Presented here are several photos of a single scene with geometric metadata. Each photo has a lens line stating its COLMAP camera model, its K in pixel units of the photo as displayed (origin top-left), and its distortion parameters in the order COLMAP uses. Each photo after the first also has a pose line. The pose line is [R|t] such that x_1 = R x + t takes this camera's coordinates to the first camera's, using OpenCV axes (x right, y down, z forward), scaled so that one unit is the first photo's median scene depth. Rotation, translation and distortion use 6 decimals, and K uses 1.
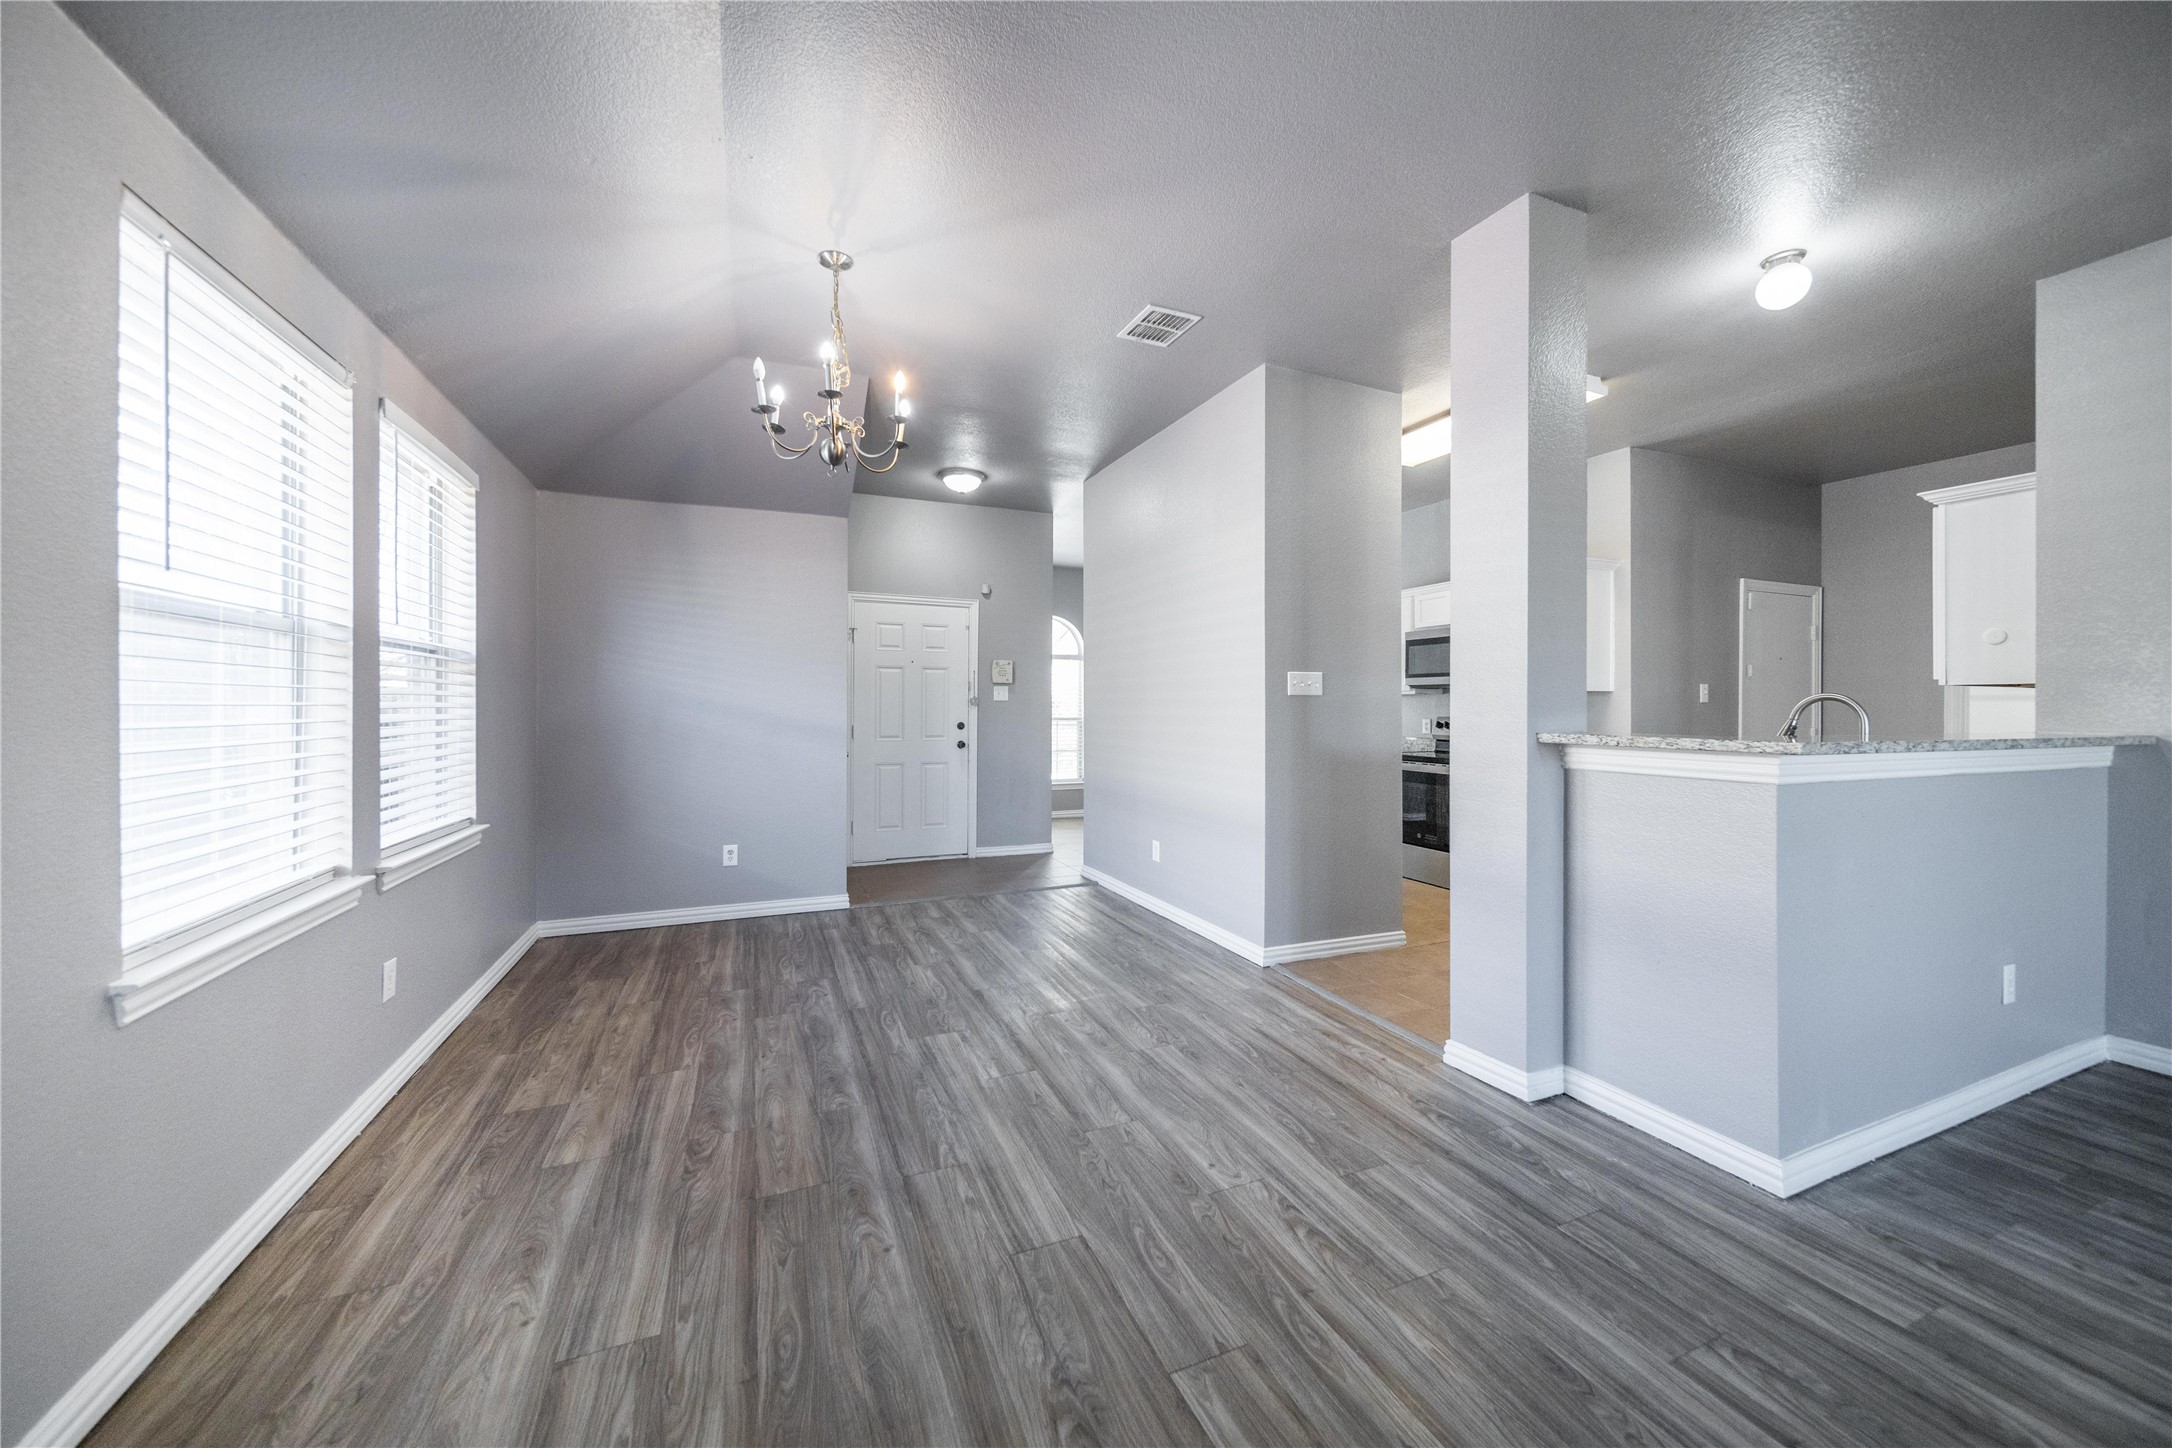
lens RADIAL K [[770.8, 0, 1074.9], [0, 770.8, 708.3], [0, 0, 1]] dist [-0.000164, -0.000251]
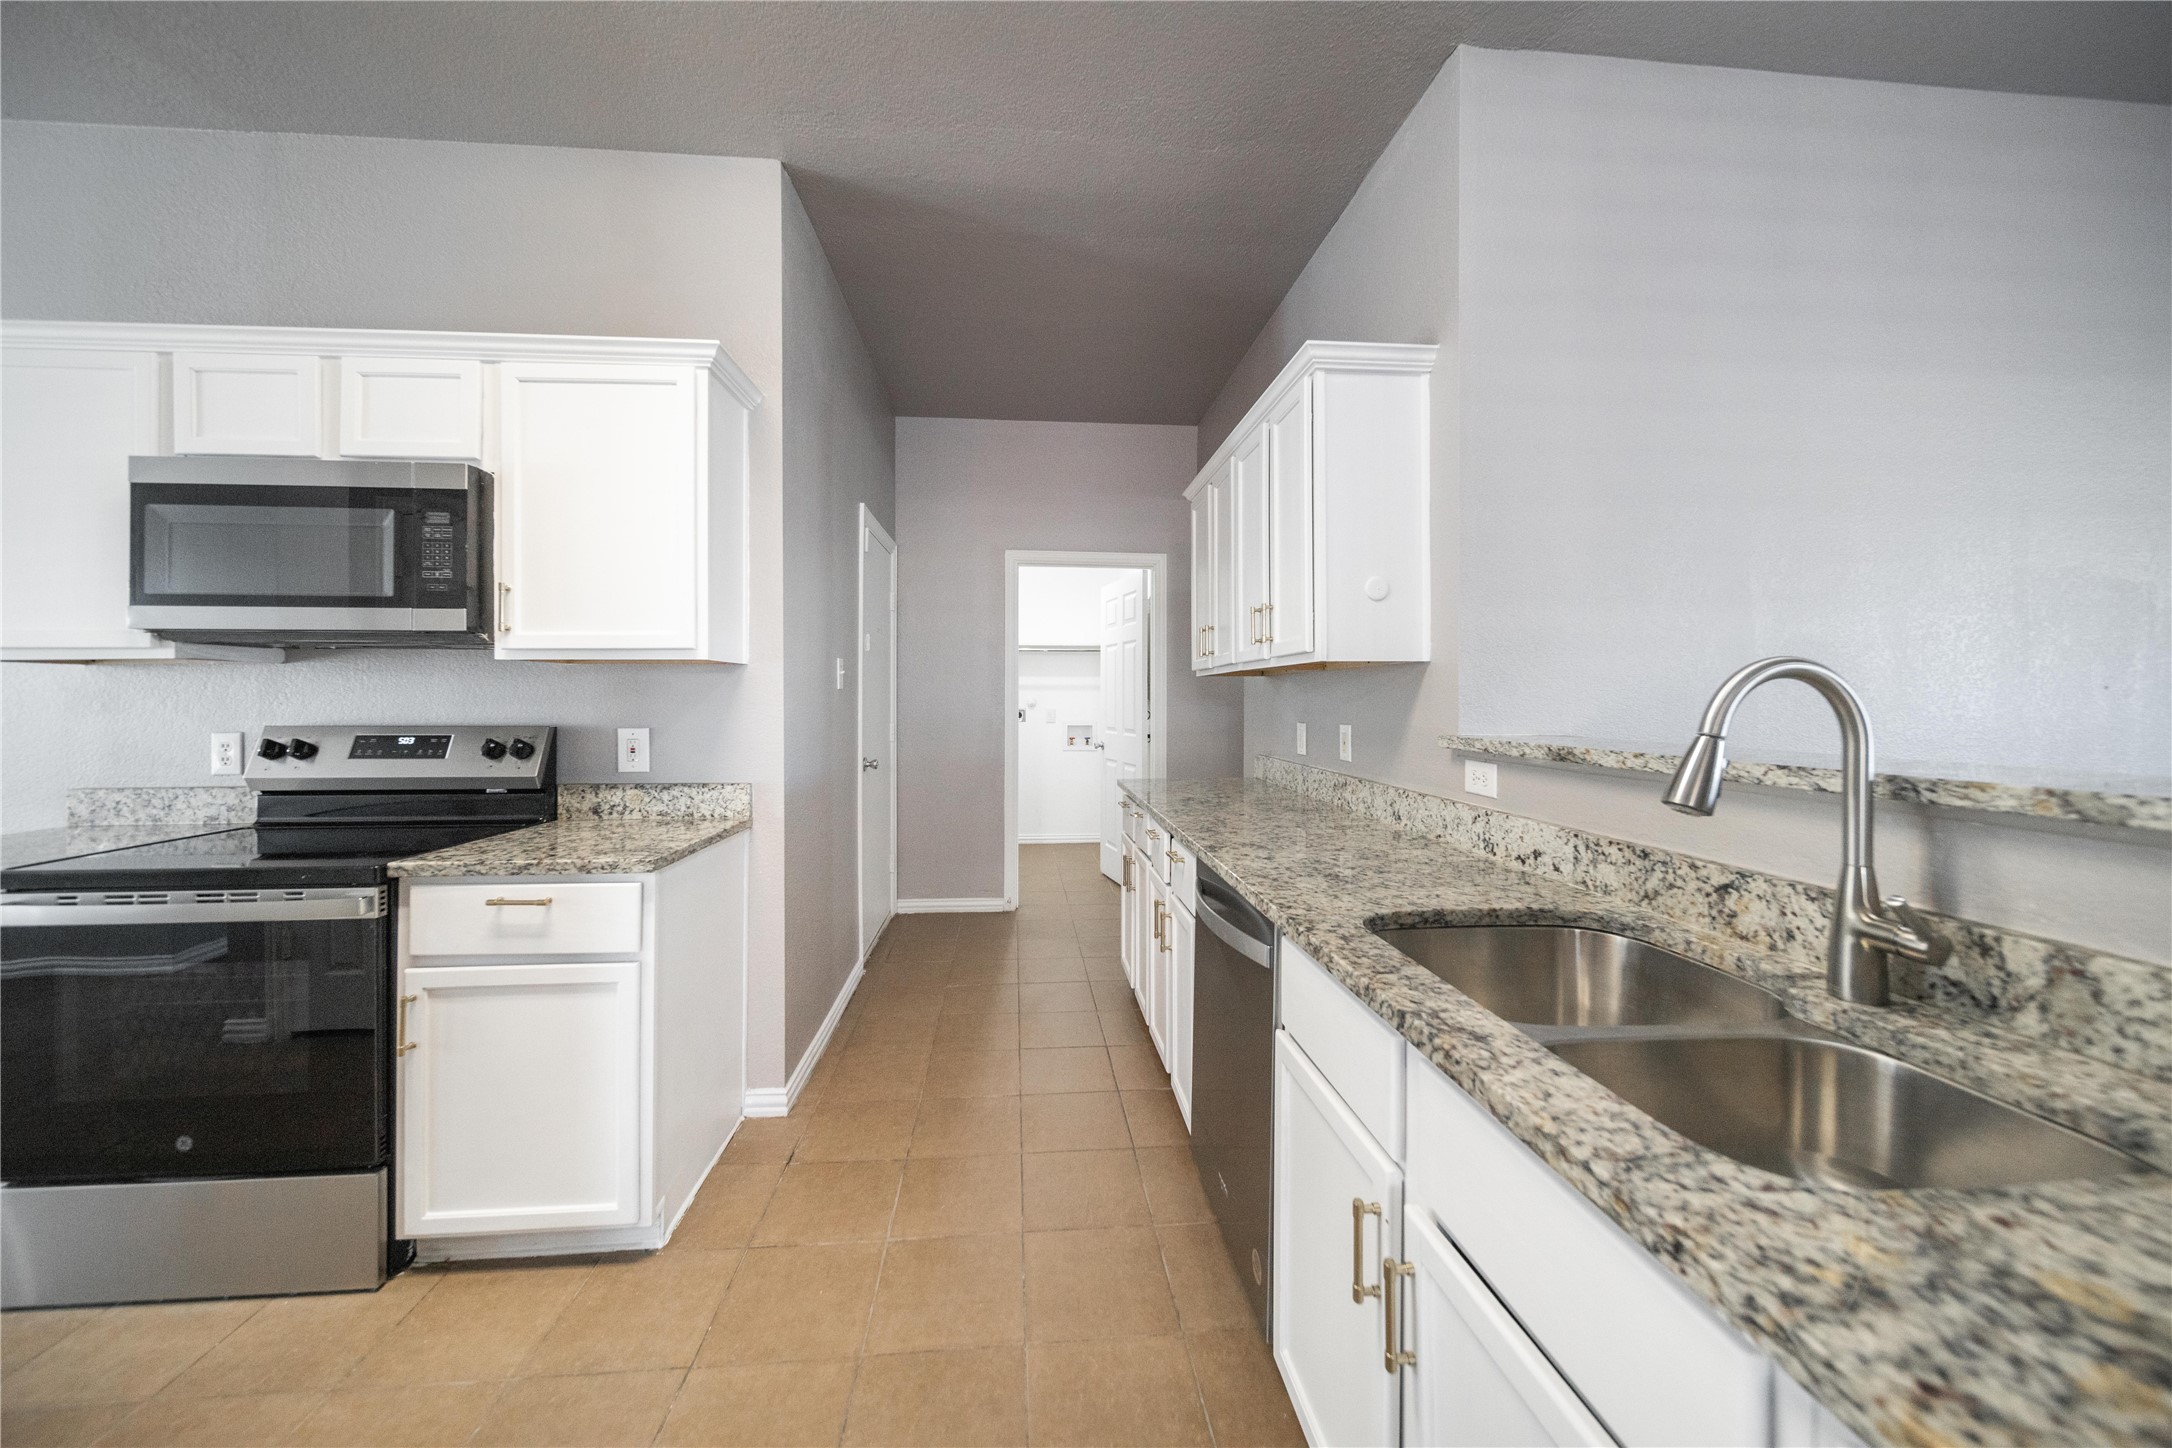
lens RADIAL K [[777.2, 0, 1062.6], [0, 777.2, 694.5], [0, 0, 1]] dist [-0.000131, -0.000075]
pose [[0.325827, -0.000983, 0.945429, 0.524622], [0.004525, 0.999990, -0.000520, -0.003650], [-0.945419, 0.004448, 0.325828, 1.117292]]
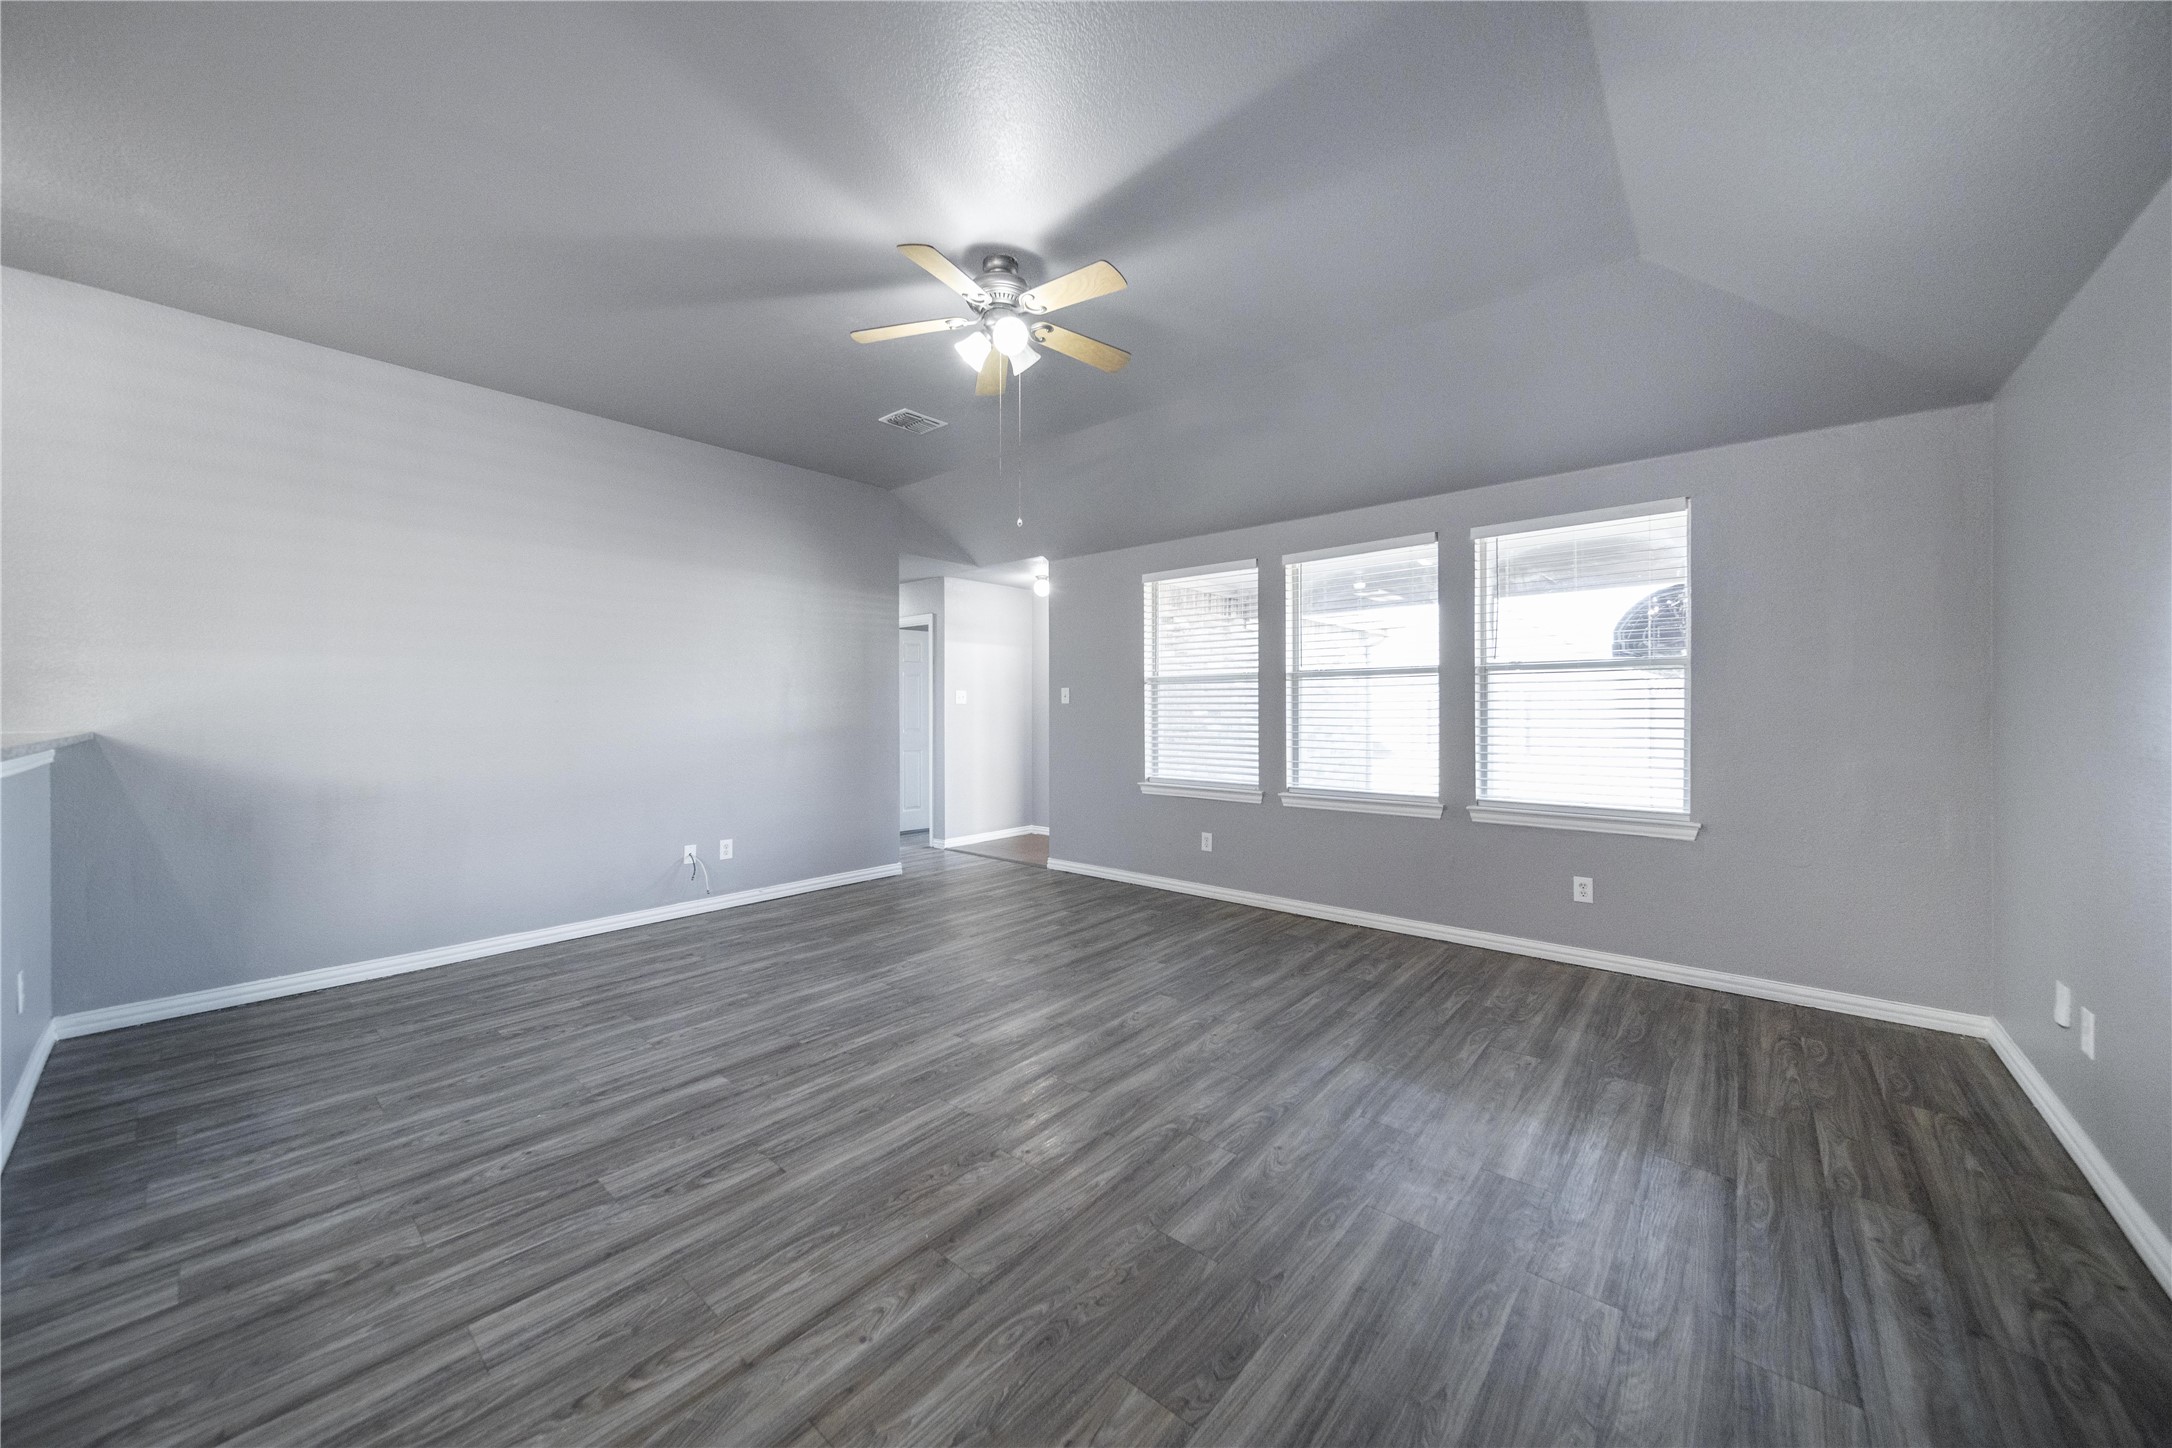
lens RADIAL K [[770.8, 0, 1074.9], [0, 770.8, 708.3], [0, 0, 1]] dist [-0.000164, -0.000251]
pose [[-0.438447, -0.005976, 0.898737, -0.213505], [0.002500, 0.999966, 0.007869, -0.005348], [-0.898753, 0.005697, -0.438418, 0.194677]]
